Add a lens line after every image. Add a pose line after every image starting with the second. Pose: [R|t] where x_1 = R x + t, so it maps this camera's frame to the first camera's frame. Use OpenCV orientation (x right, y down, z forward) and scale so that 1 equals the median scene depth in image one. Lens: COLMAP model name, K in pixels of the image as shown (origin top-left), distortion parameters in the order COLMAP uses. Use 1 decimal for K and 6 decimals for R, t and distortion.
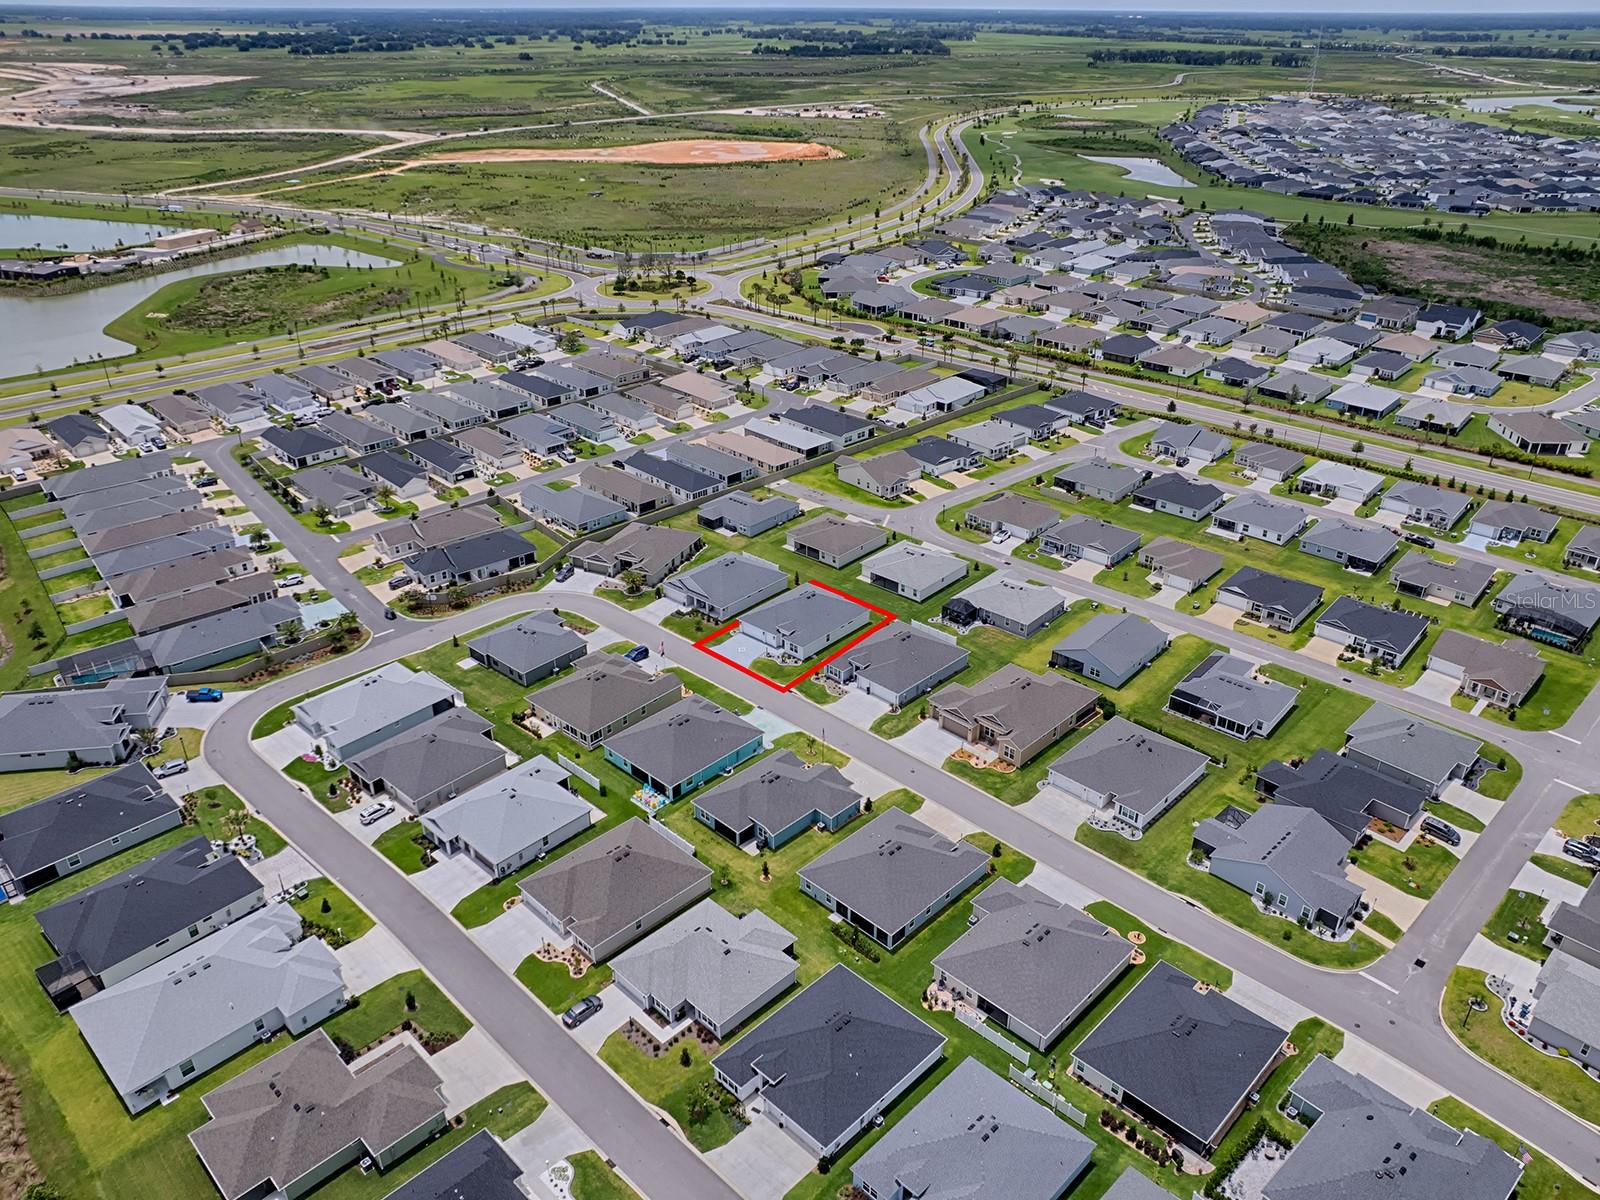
lens RADIAL K [[1158.7, 0, 810.2], [0, 1158.7, 606.4], [0, 0, 1]] dist [-0.077472, 0.066953]
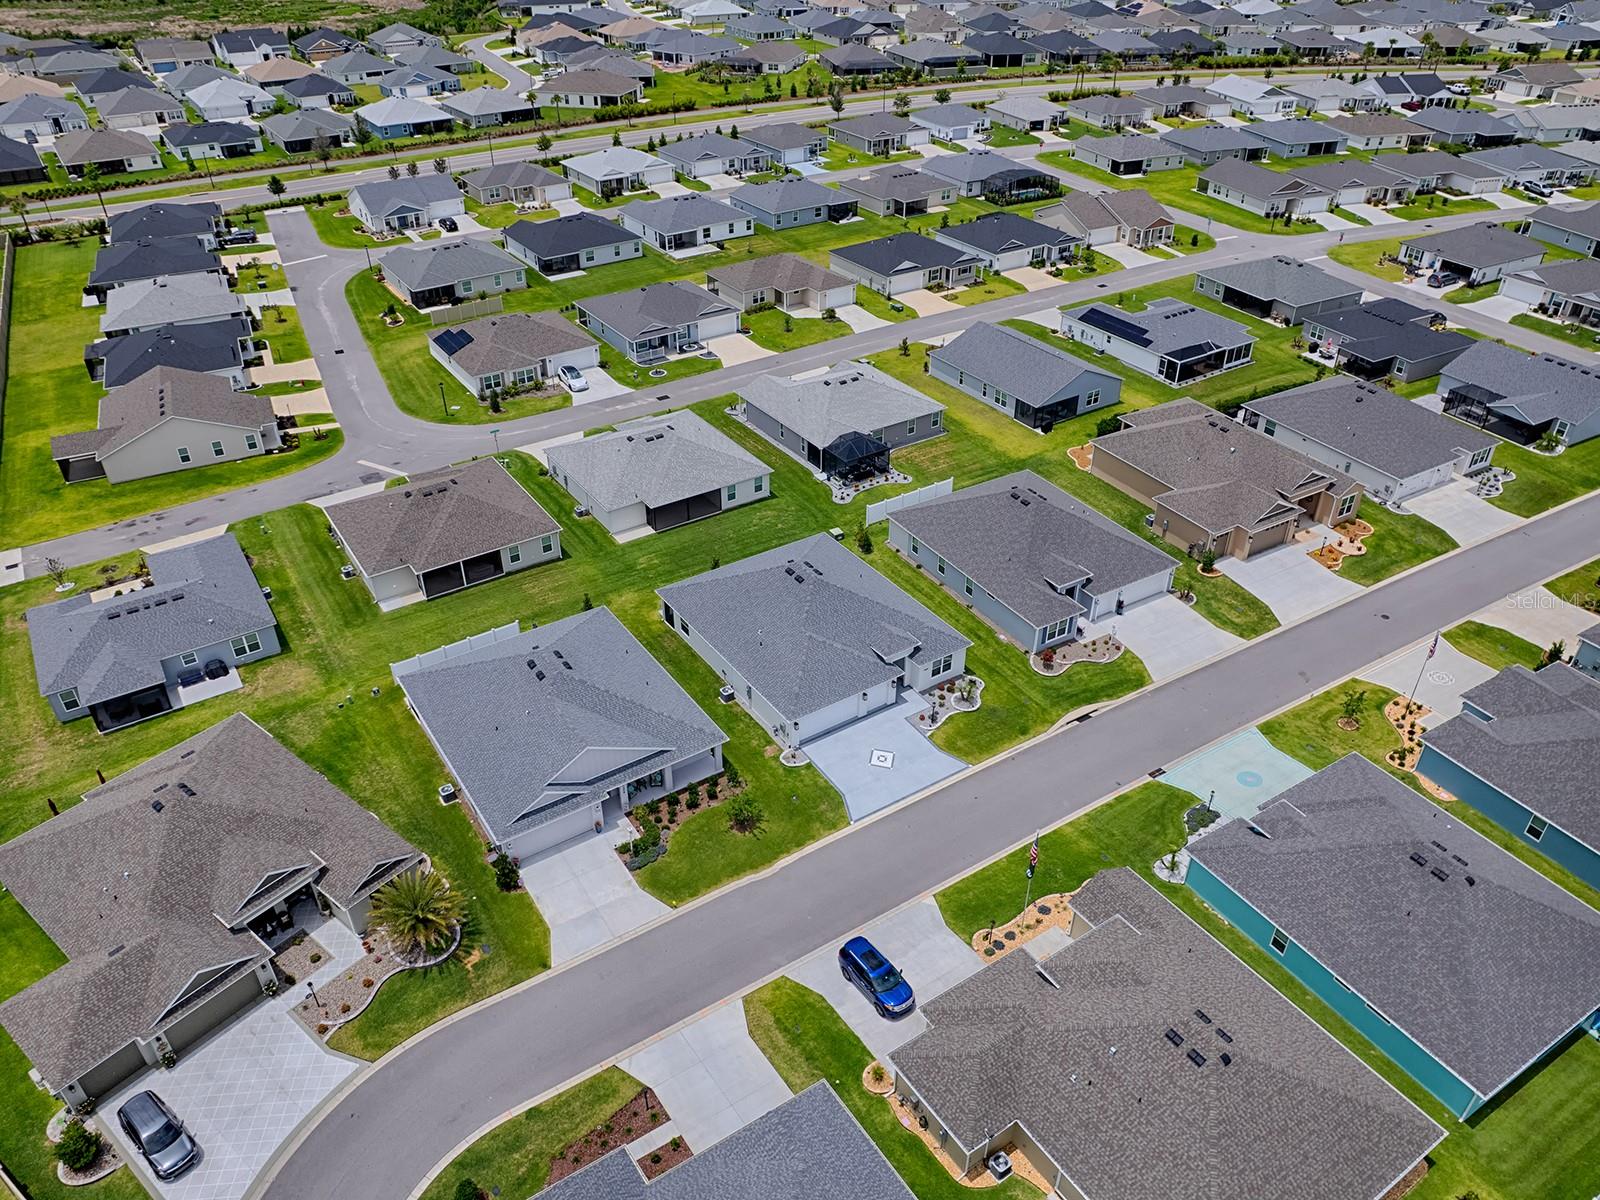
lens RADIAL K [[1158.7, 0, 808.1], [0, 1158.7, 603.9], [0, 0, 1]] dist [-0.077472, 0.066953]
pose [[0.257538, -0.543782, 0.798734, -0.272336], [0.453611, 0.797909, 0.396961, -0.132378], [-0.853177, 0.260081, 0.452157, 0.665588]]
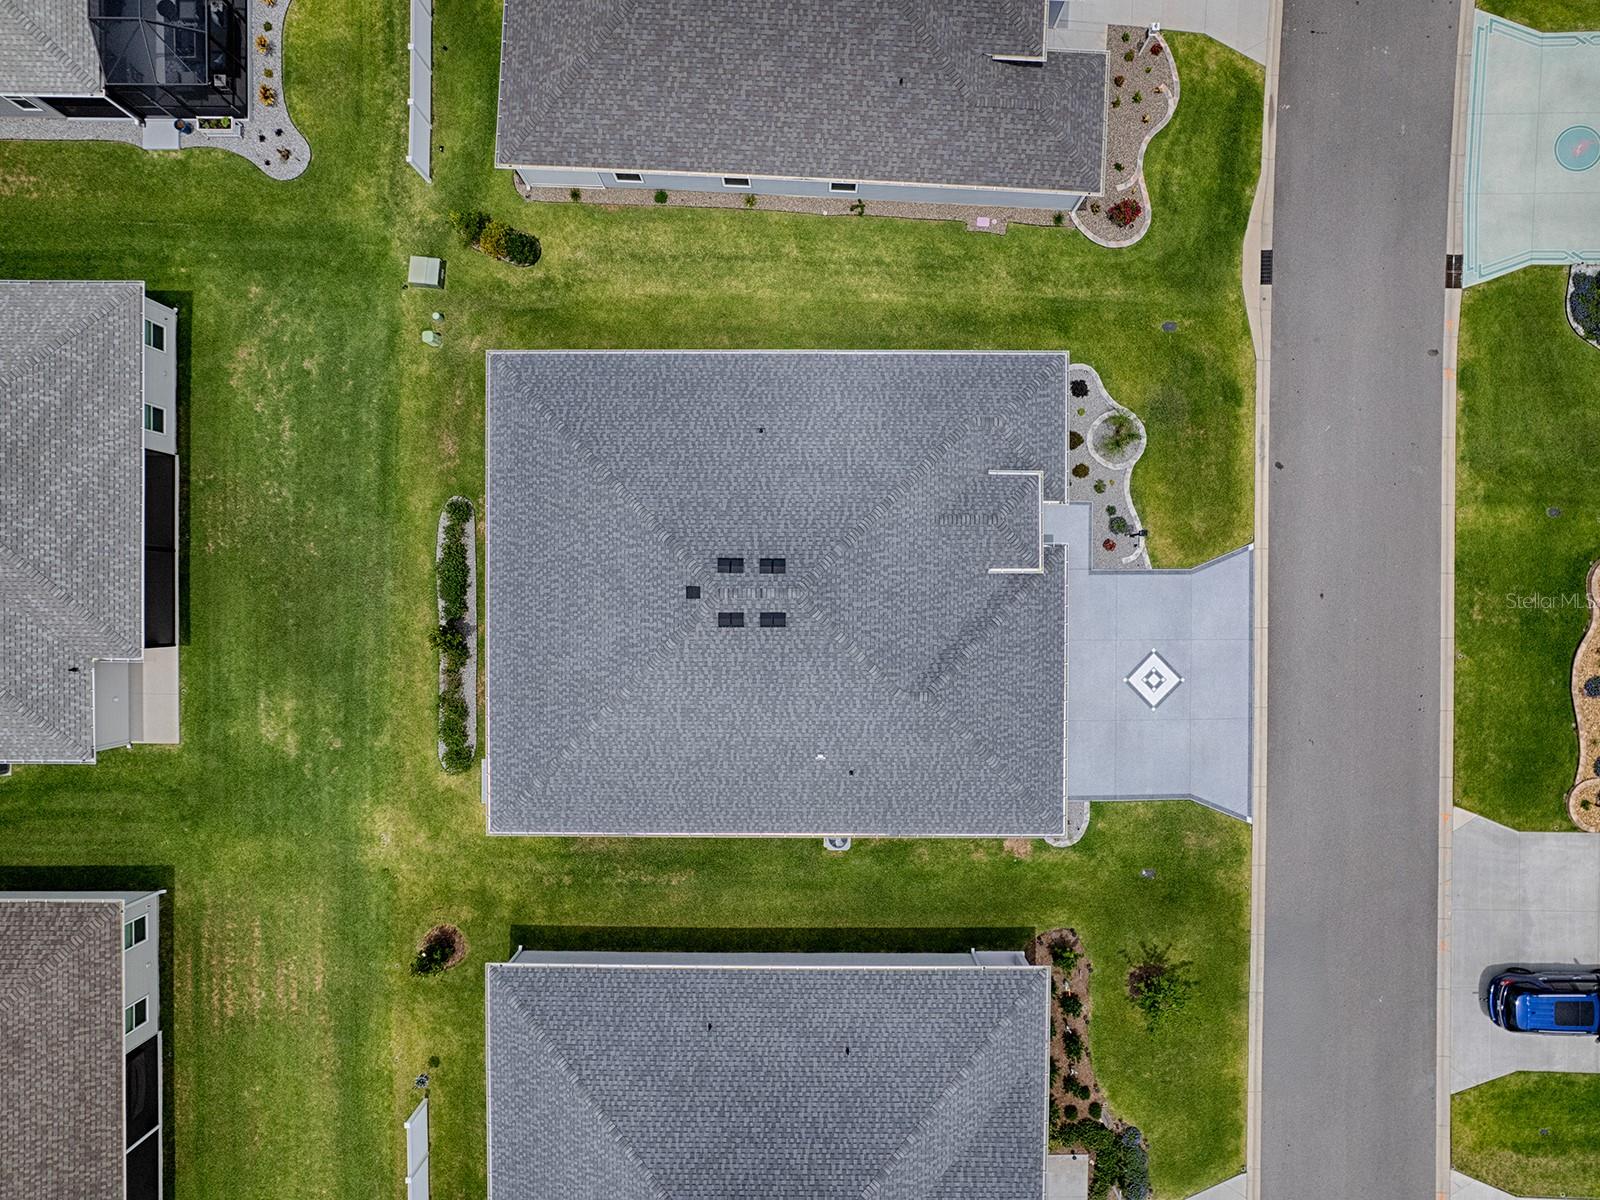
lens RADIAL K [[1158.7, 0, 806.7], [0, 1158.7, 607.8], [0, 0, 1]] dist [-0.077472, 0.066953]
pose [[-0.656353, -0.754385, -0.010180, -0.006002], [0.352079, -0.318205, 0.880219, -0.124574], [-0.667264, 0.574150, 0.474458, 0.747691]]
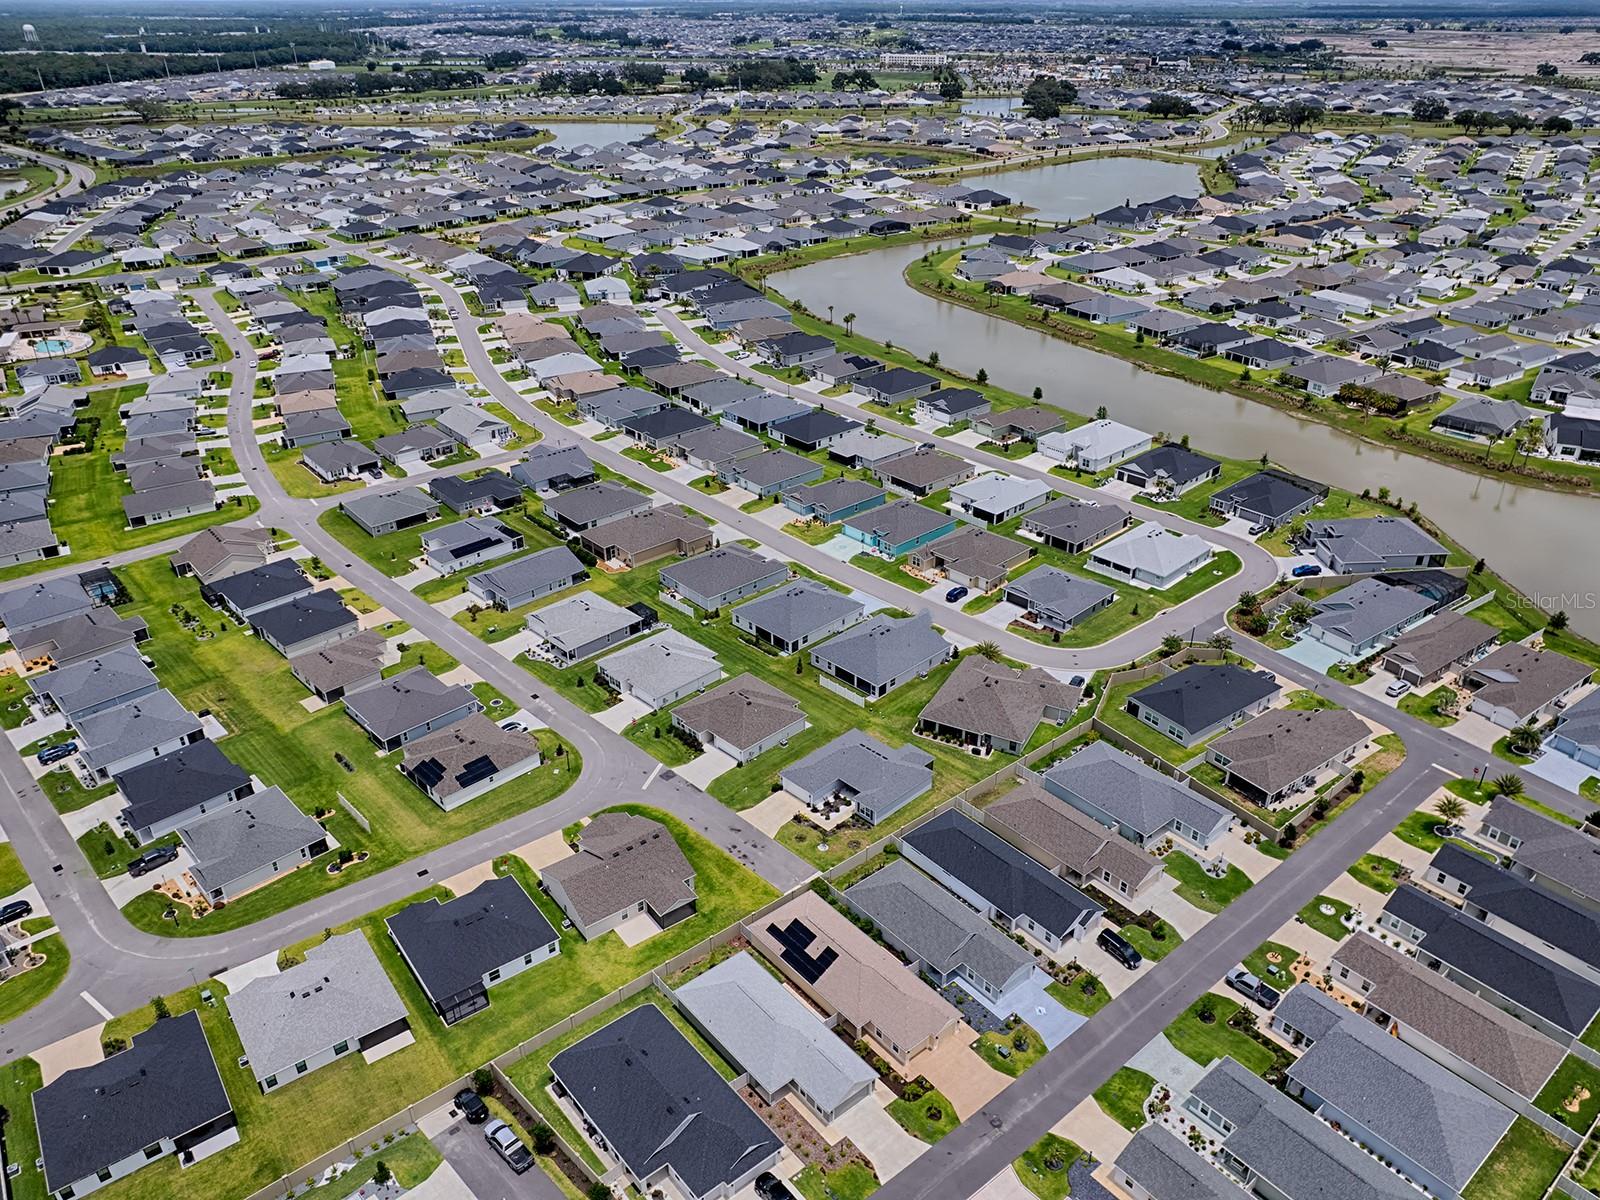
lens RADIAL K [[1158.7, 0, 807.6], [0, 1158.7, 604.4], [0, 0, 1]] dist [-0.077472, 0.066953]
pose [[-0.997323, -0.036236, 0.063505, -0.062447], [0.032889, 0.553385, 0.832276, -0.677554], [-0.065301, 0.832137, -0.550712, 1.267721]]
